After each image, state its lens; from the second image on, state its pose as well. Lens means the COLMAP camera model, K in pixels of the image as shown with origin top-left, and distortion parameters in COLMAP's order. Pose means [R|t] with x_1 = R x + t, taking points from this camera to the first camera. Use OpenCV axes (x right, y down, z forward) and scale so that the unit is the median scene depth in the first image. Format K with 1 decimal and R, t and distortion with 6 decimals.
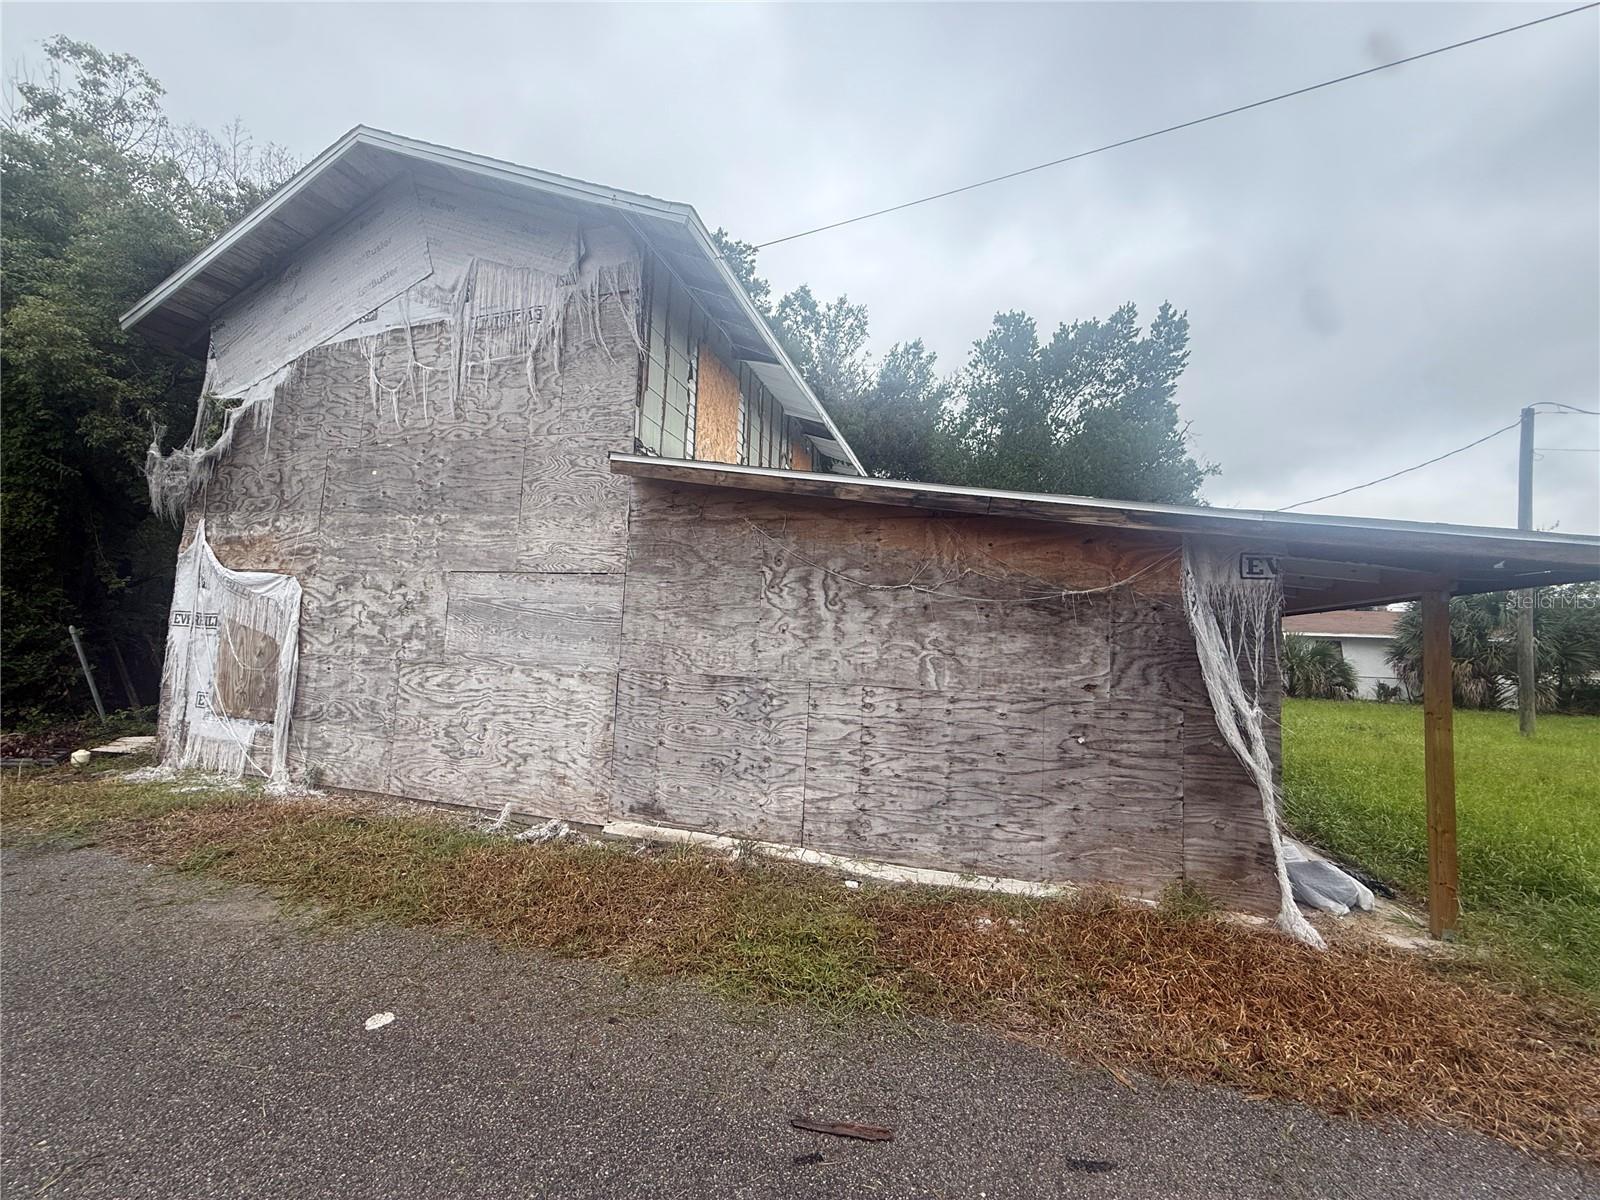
lens RADIAL K [[642.2, 0, 801.9], [0, 642.2, 596.3], [0, 0, 1]] dist [0.001291, -0.000042]
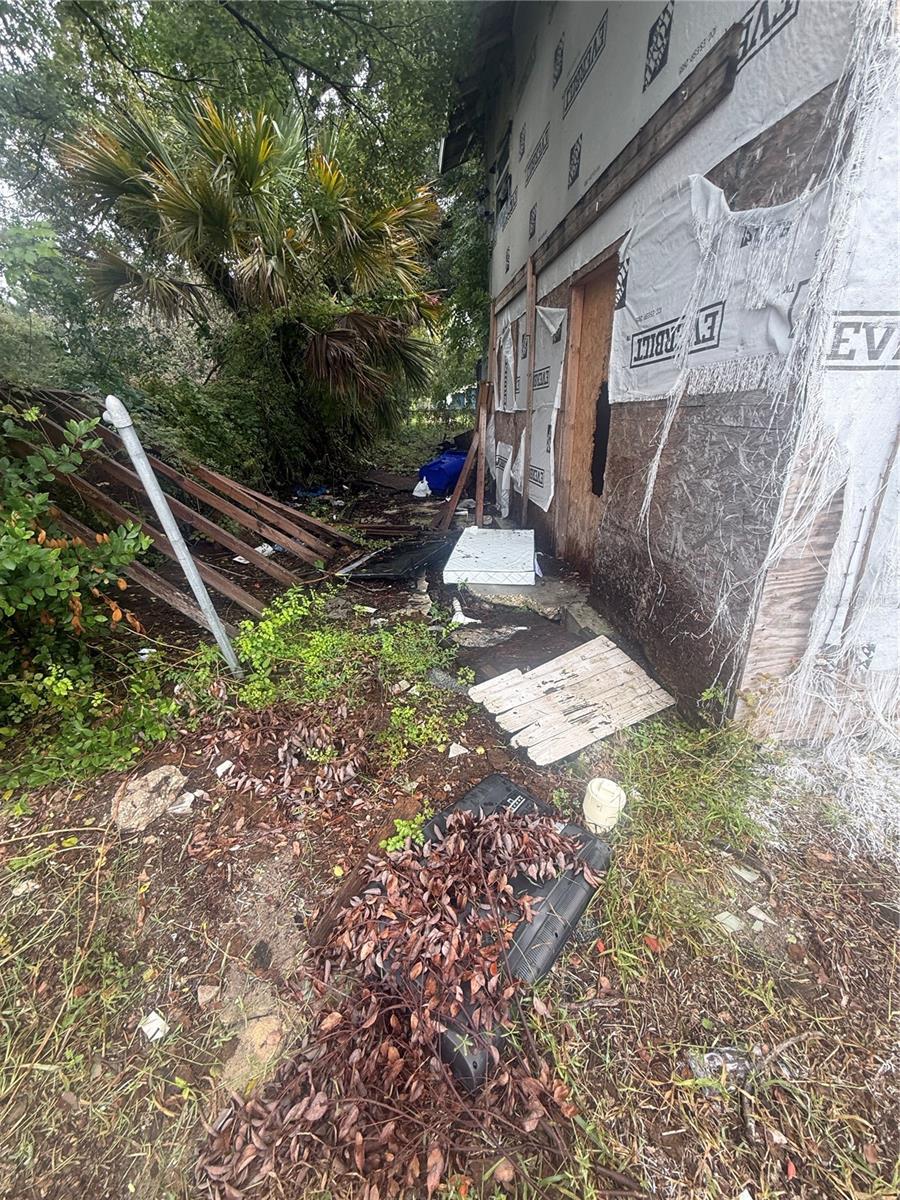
lens RADIAL K [[481.7, 0, 450.0], [0, 481.7, 600.0], [0, 0, 1]] dist [0.001291, -0.000042]
pose [[0.923961, -0.183317, 0.335694, -1.313628], [0.019560, 0.899162, 0.437180, 0.043267], [-0.381985, -0.397371, 0.834376, 0.899348]]
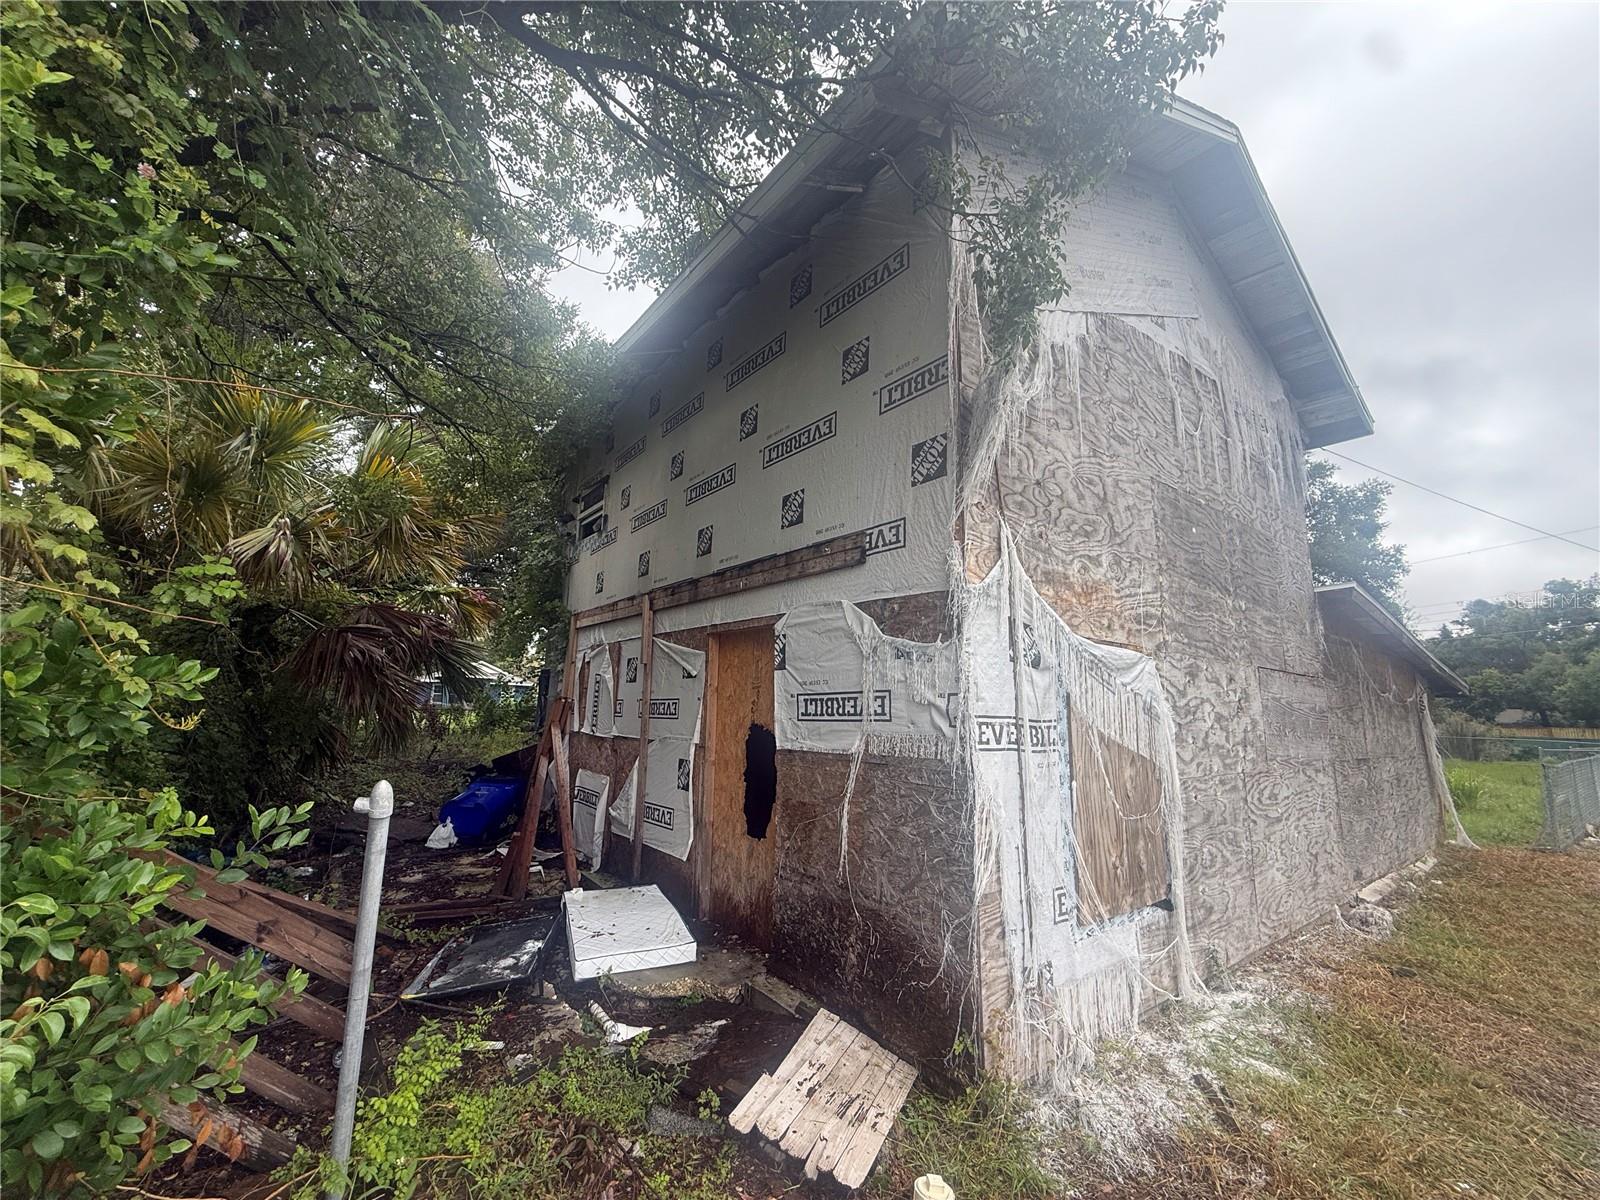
lens RADIAL K [[642.2, 0, 801.9], [0, 642.2, 596.3], [0, 0, 1]] dist [0.001291, -0.000042]
pose [[0.573686, 0.117856, 0.810552, -1.500592], [-0.057284, 0.992944, -0.103832, -0.005940], [-0.817070, 0.013135, 0.576389, 0.907924]]
